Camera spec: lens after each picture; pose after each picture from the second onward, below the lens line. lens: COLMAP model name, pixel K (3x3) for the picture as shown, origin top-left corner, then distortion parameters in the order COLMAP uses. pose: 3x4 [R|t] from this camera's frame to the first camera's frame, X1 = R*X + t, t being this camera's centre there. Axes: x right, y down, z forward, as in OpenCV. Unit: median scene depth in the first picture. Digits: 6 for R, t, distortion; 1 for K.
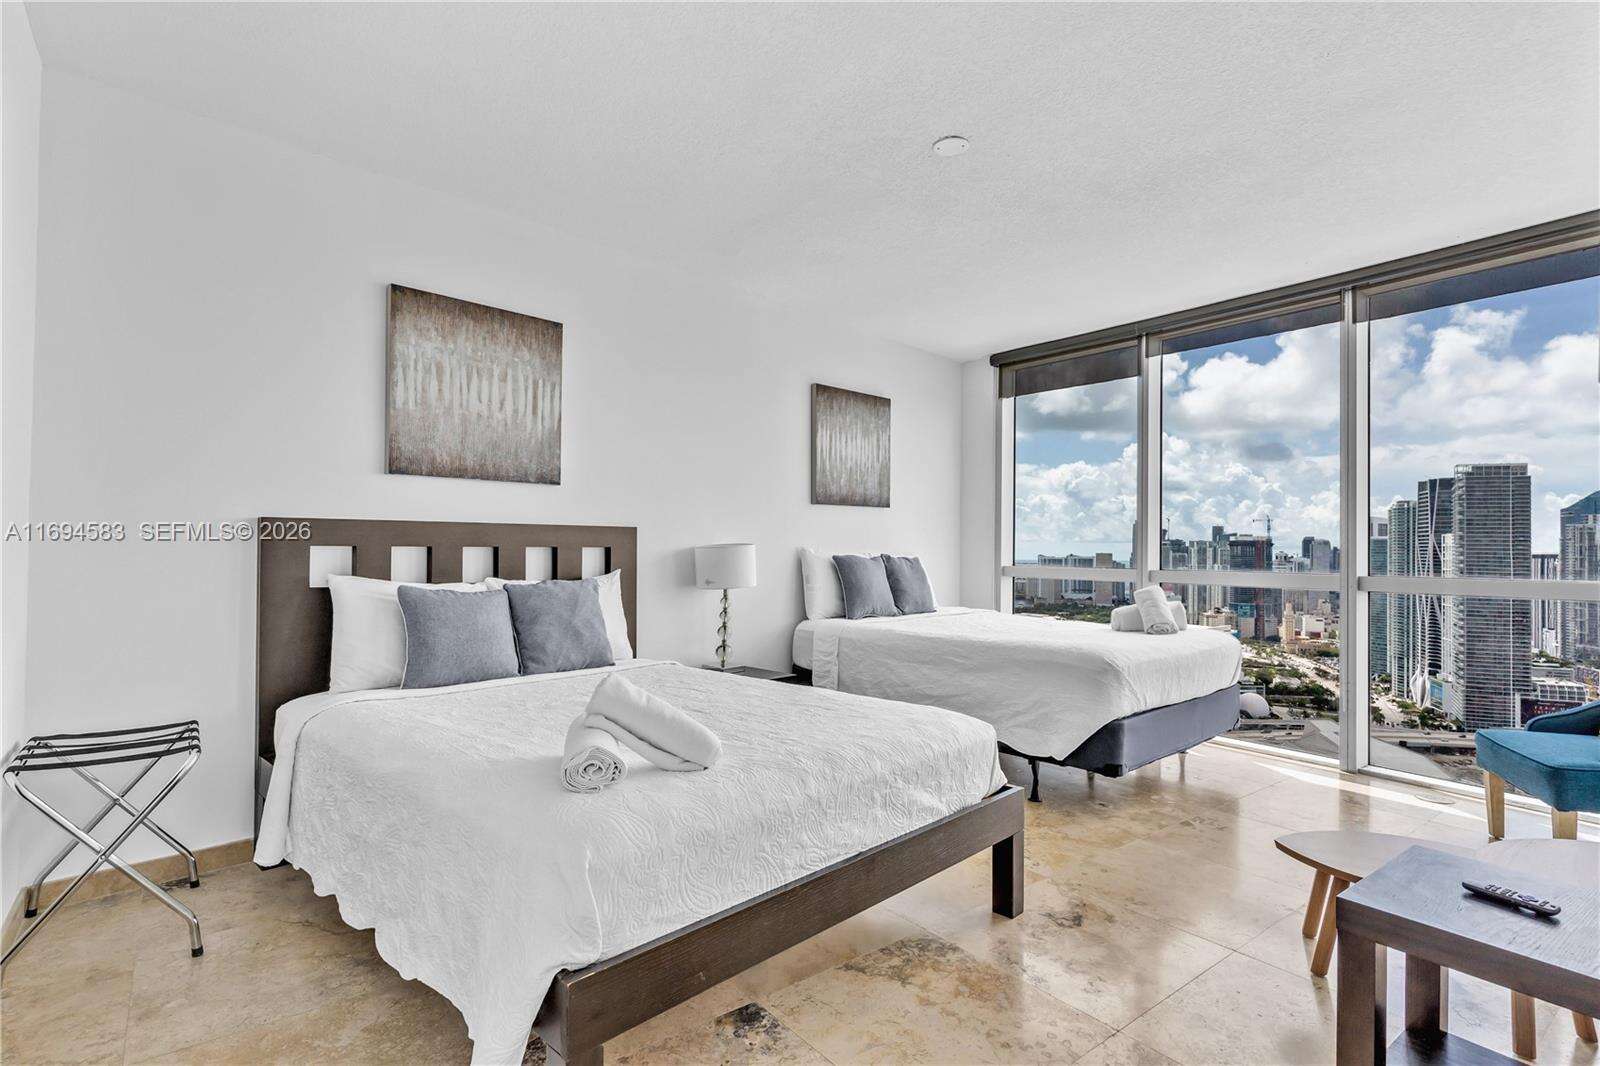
lens RADIAL K [[781.7, 0, 785.1], [0, 781.7, 533.7], [0, 0, 1]] dist [-0.001064, 0.001917]
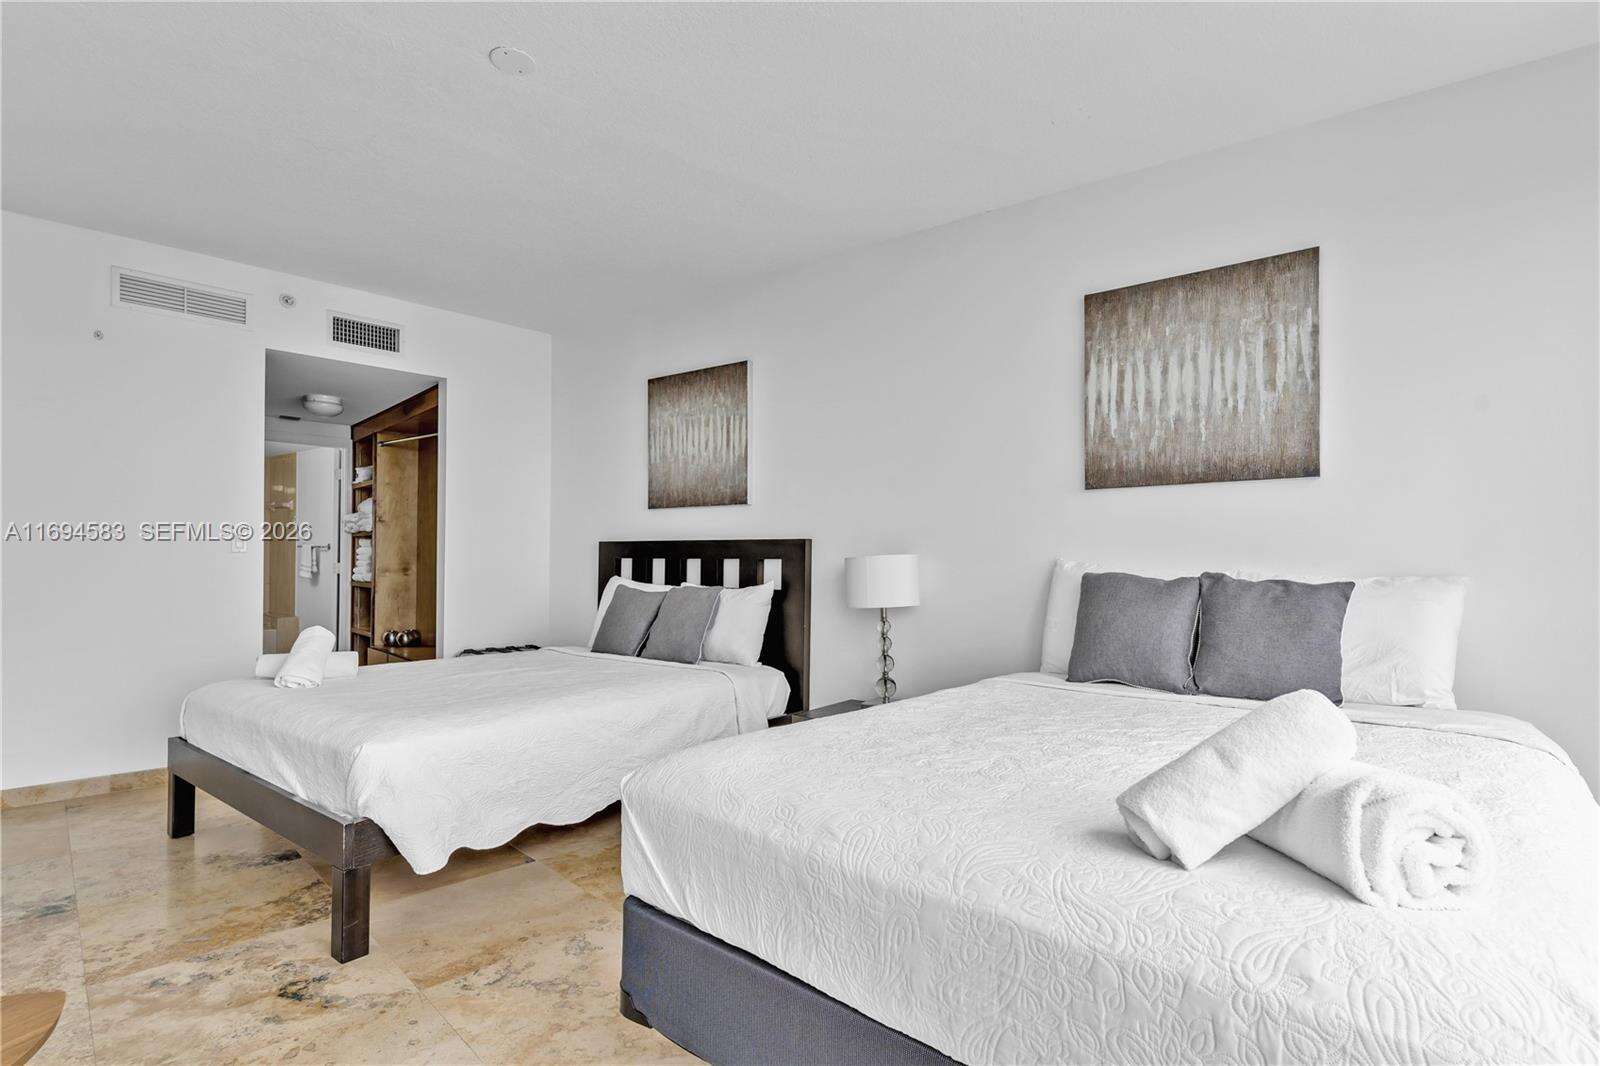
lens RADIAL K [[781.7, 0, 827.3], [0, 781.7, 560.6], [0, 0, 1]] dist [-0.001064, 0.001917]
pose [[0.135513, -0.001527, -0.990774, 0.868235], [0.013718, 0.999906, 0.000335, 0.021021], [0.990681, -0.013636, 0.135521, 0.984516]]
